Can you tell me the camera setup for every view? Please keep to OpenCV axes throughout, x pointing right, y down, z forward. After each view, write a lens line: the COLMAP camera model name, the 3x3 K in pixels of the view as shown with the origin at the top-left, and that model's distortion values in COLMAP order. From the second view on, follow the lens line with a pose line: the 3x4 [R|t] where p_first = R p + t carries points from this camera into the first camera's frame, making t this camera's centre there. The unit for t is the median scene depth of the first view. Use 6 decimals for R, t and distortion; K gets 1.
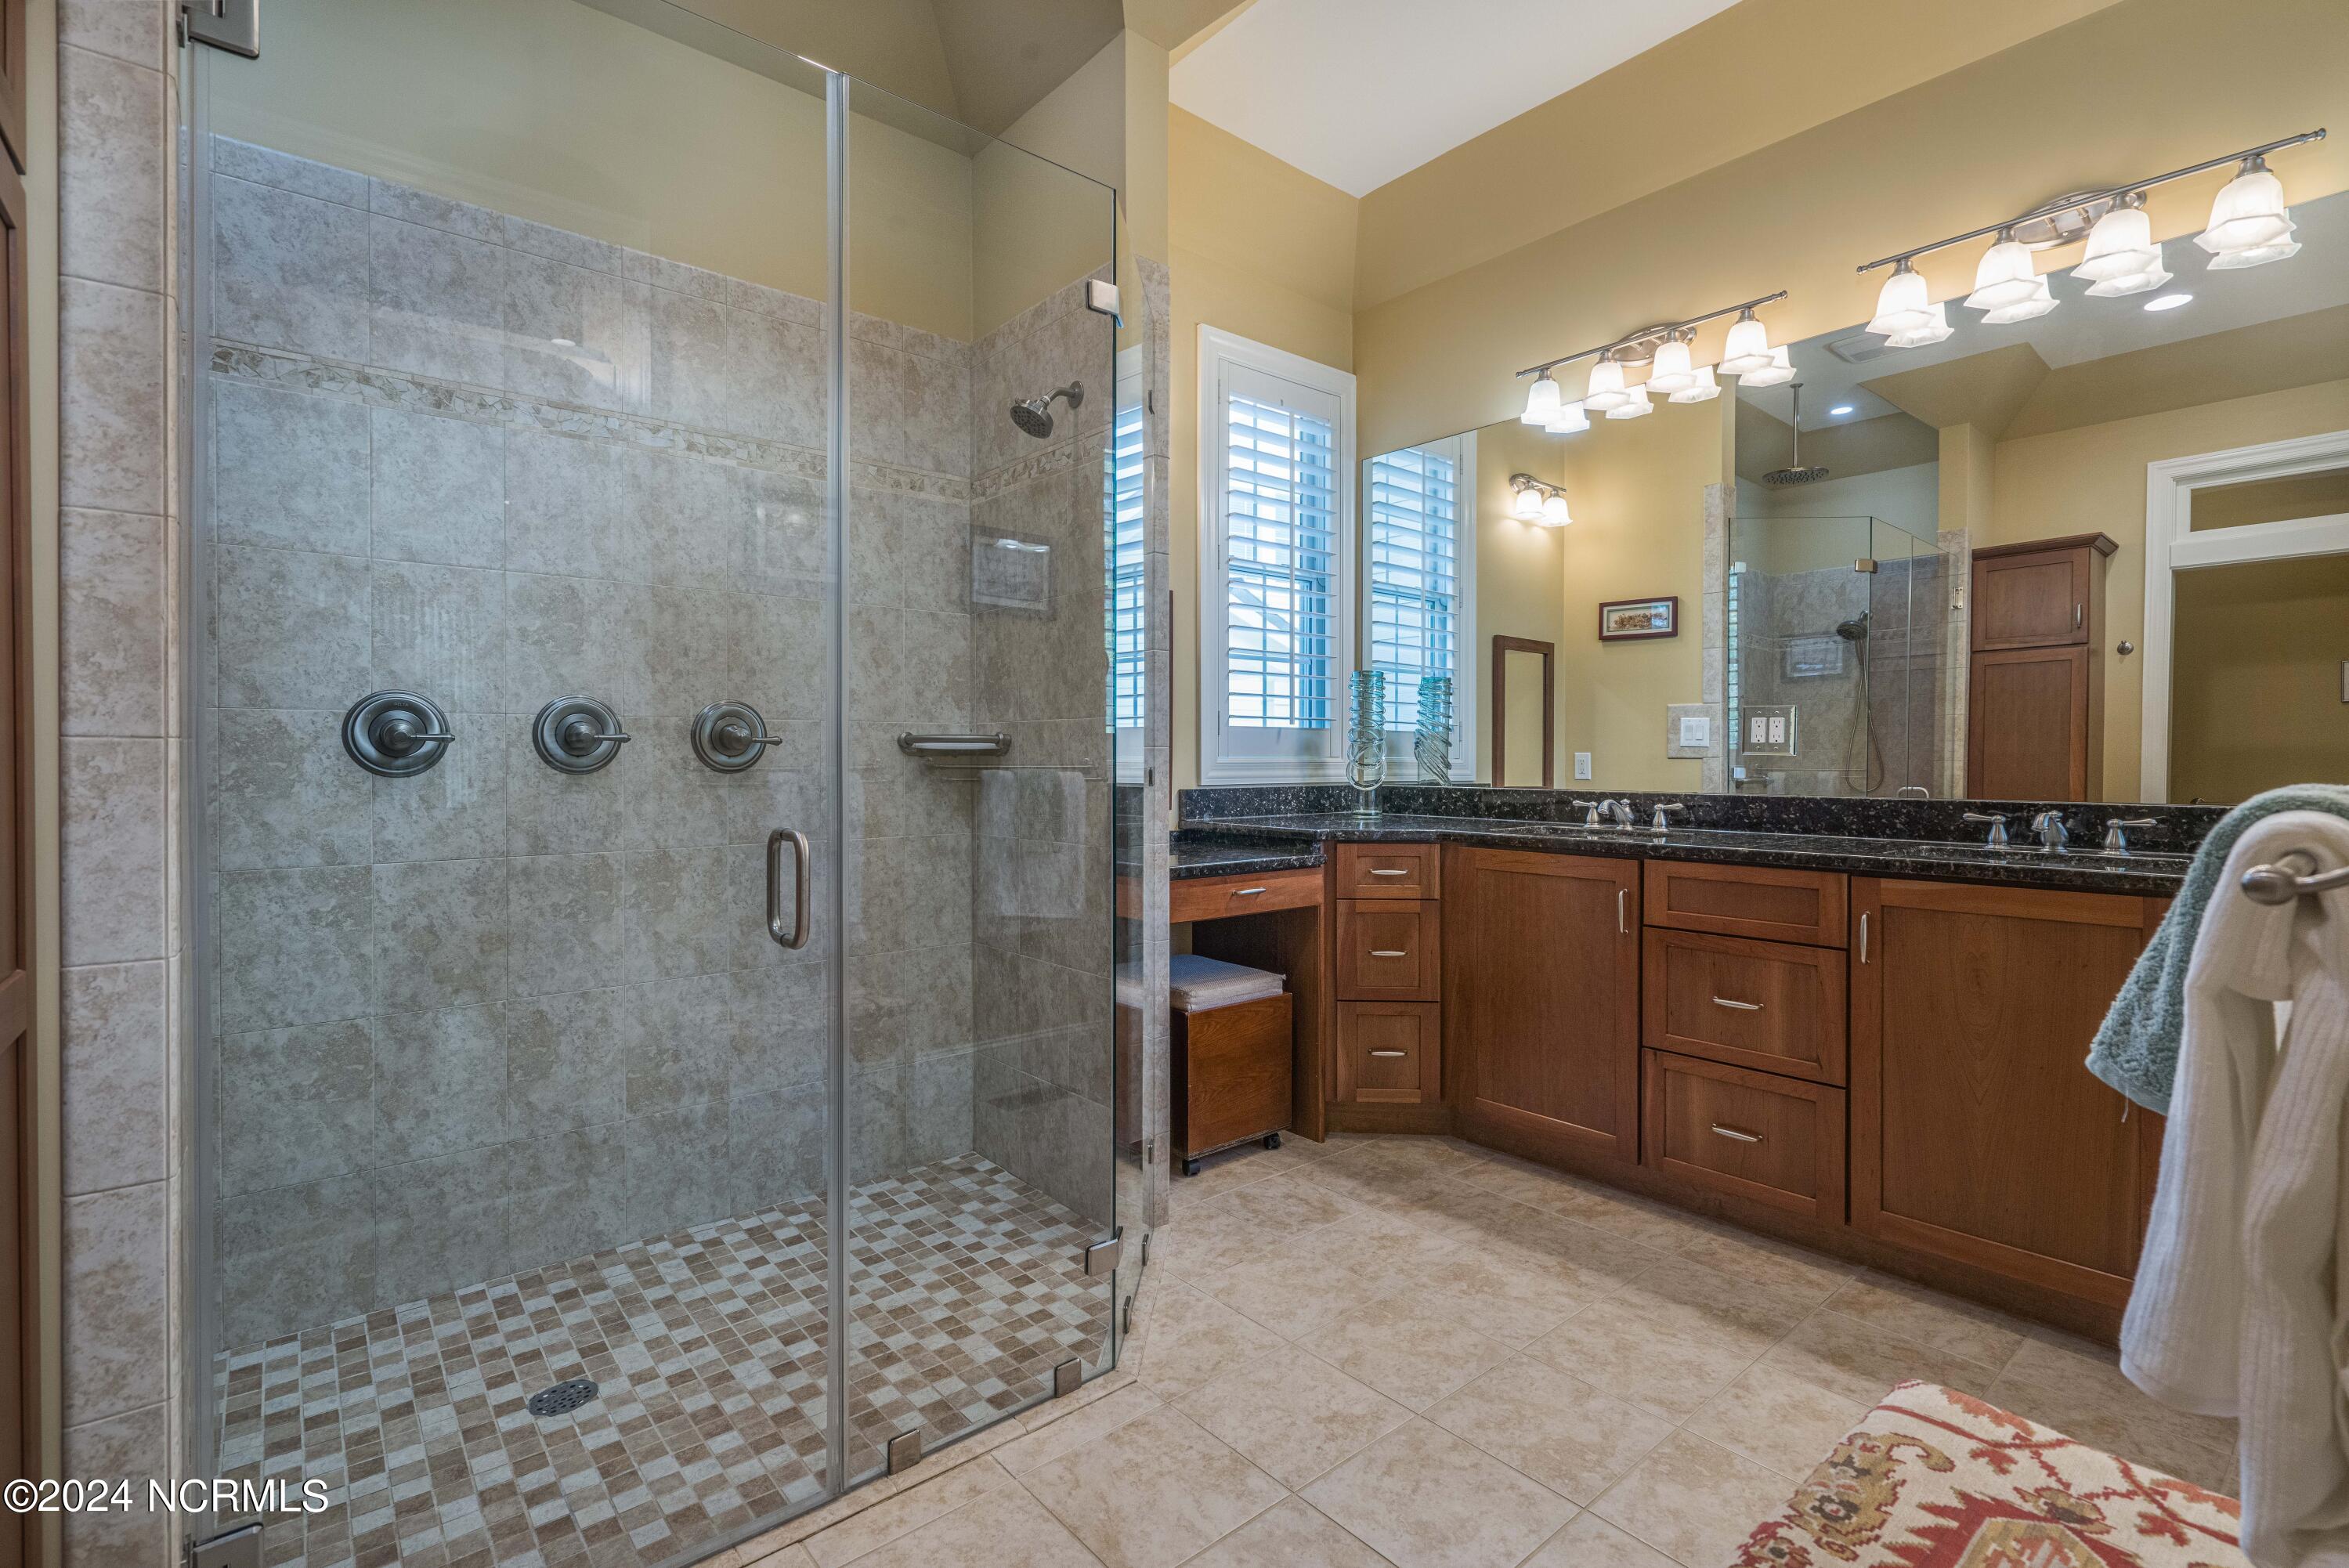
lens RADIAL K [[1104.1, 0, 1179.8], [0, 1104.1, 770.8], [0, 0, 1]] dist [-0.003464, 0.000024]
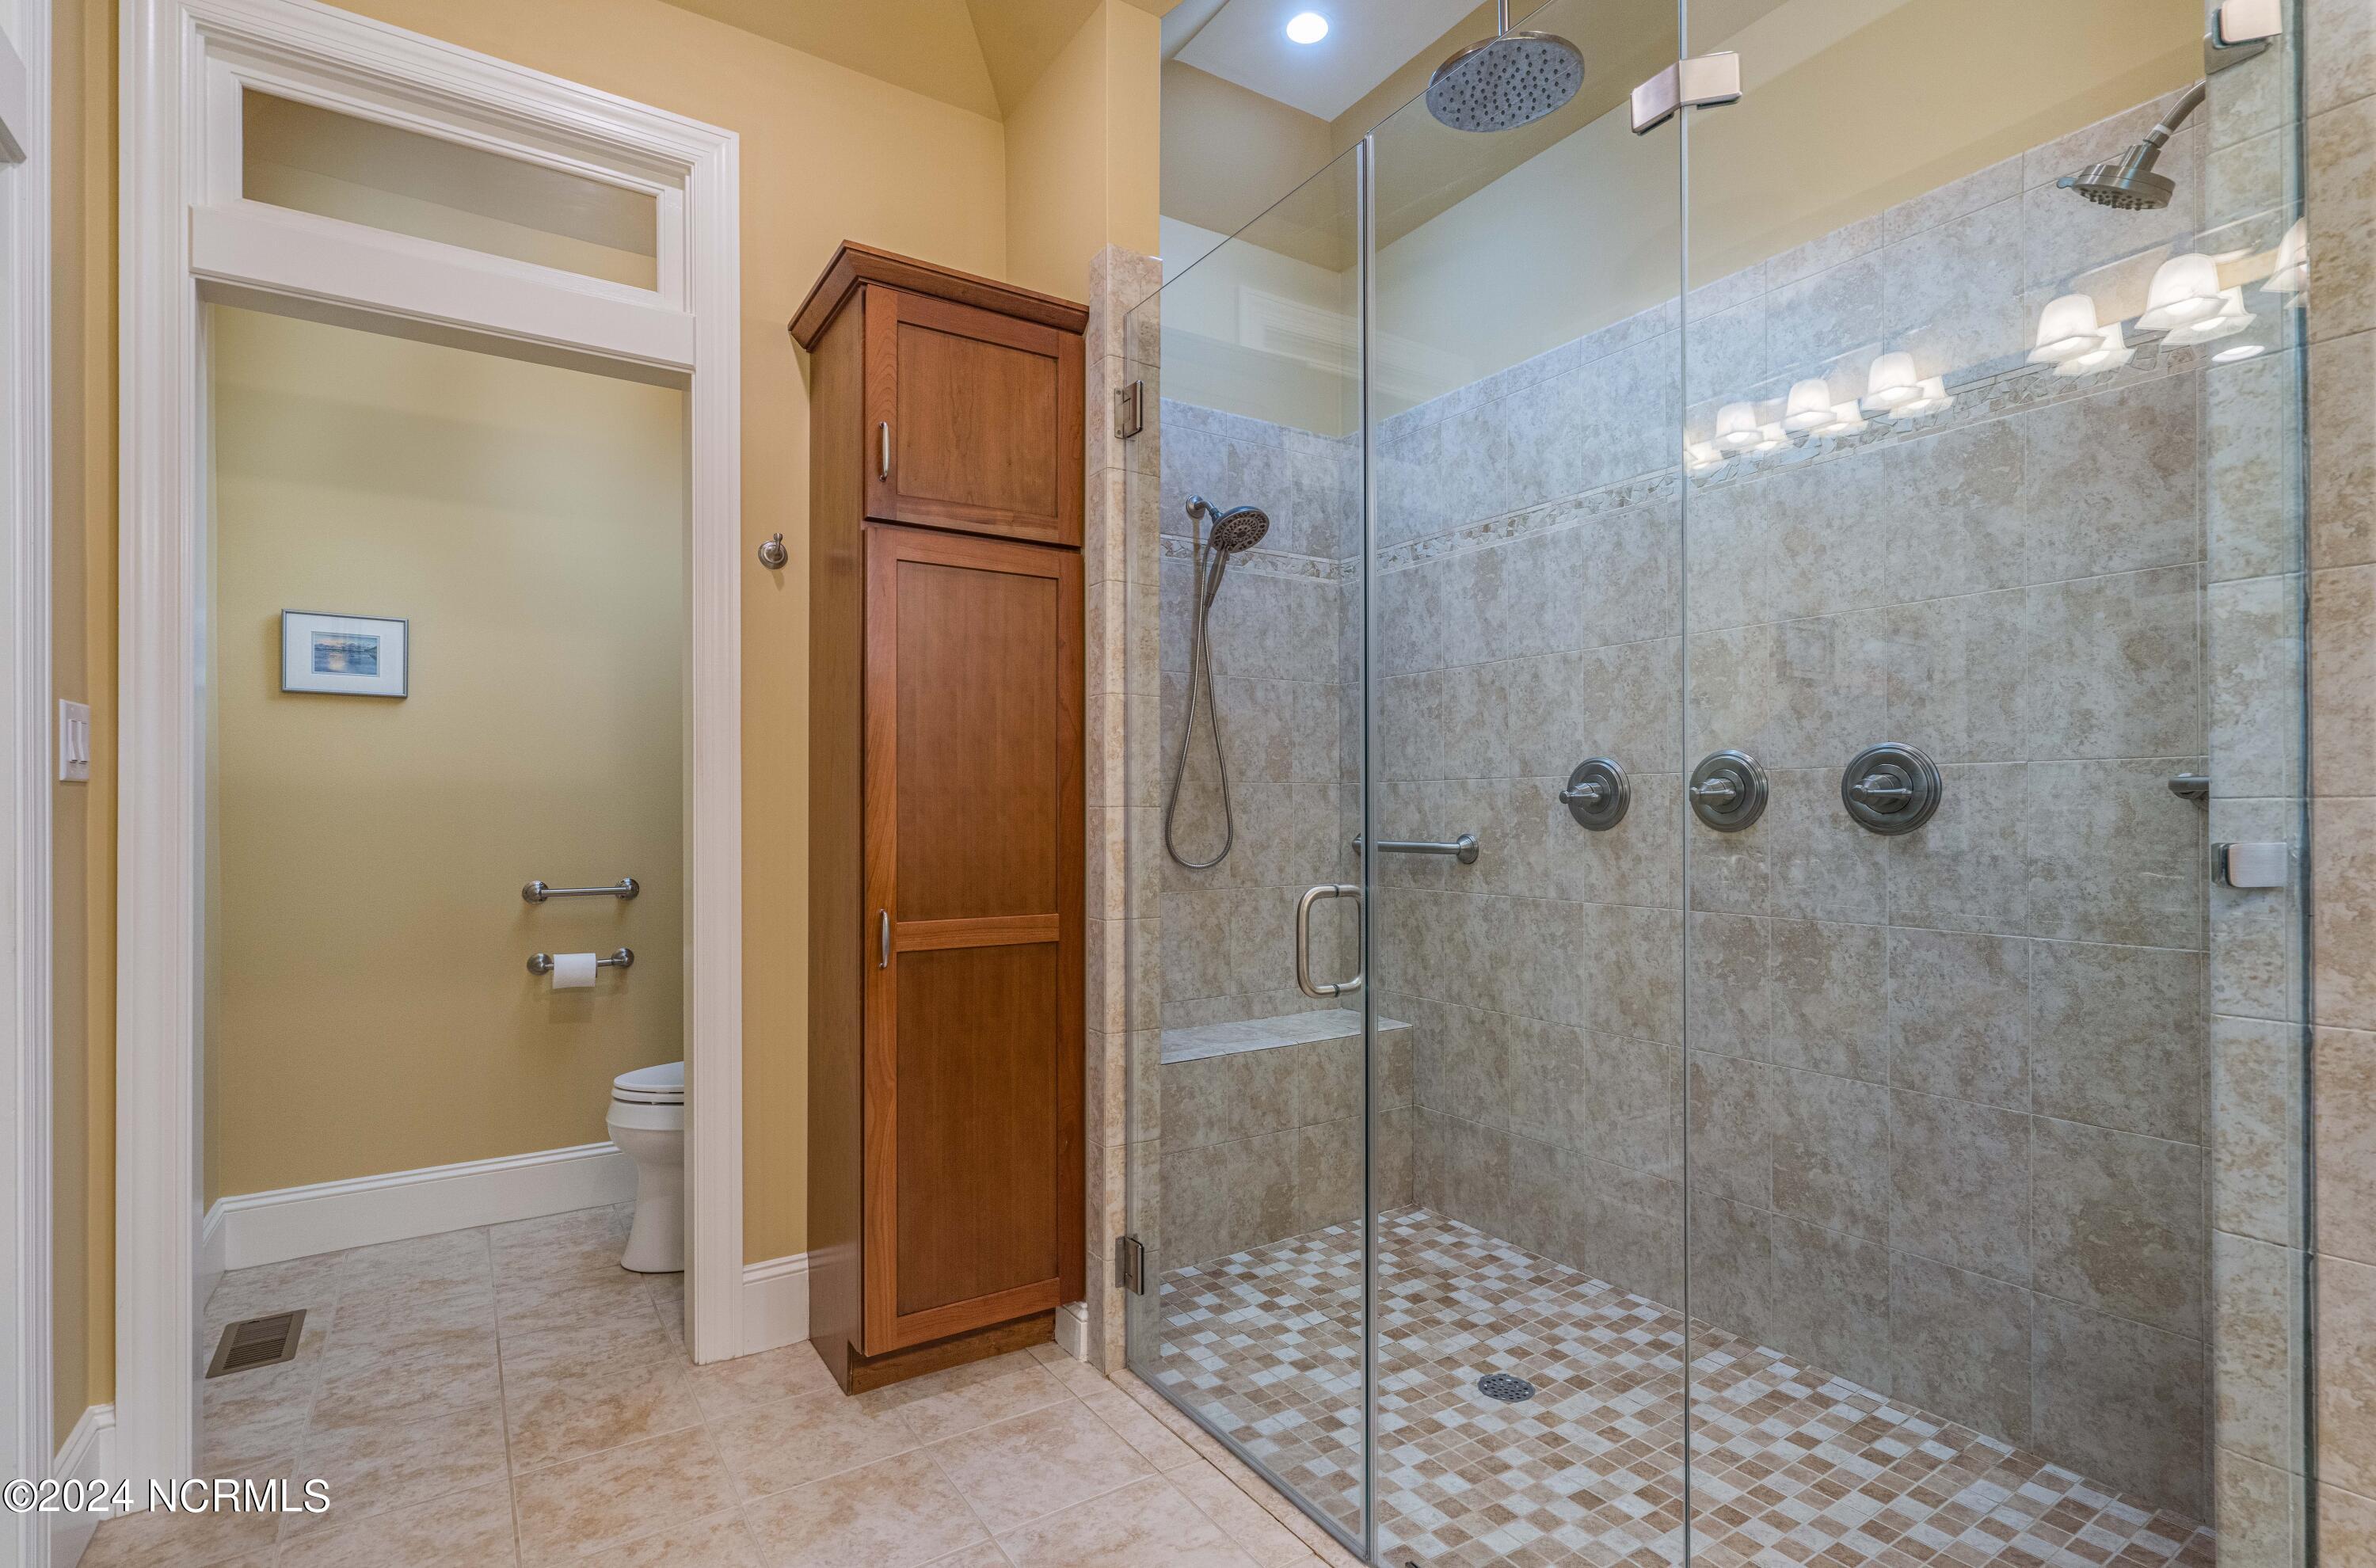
lens RADIAL K [[1116.8, 0, 1192.3], [0, 1116.8, 801.4], [0, 0, 1]] dist [-0.003464, 0.000024]
pose [[-0.122592, -0.002183, -0.992455, 0.514049], [-0.004327, 0.999989, -0.001665, -0.021078], [0.992448, 0.004090, -0.122600, 0.693238]]
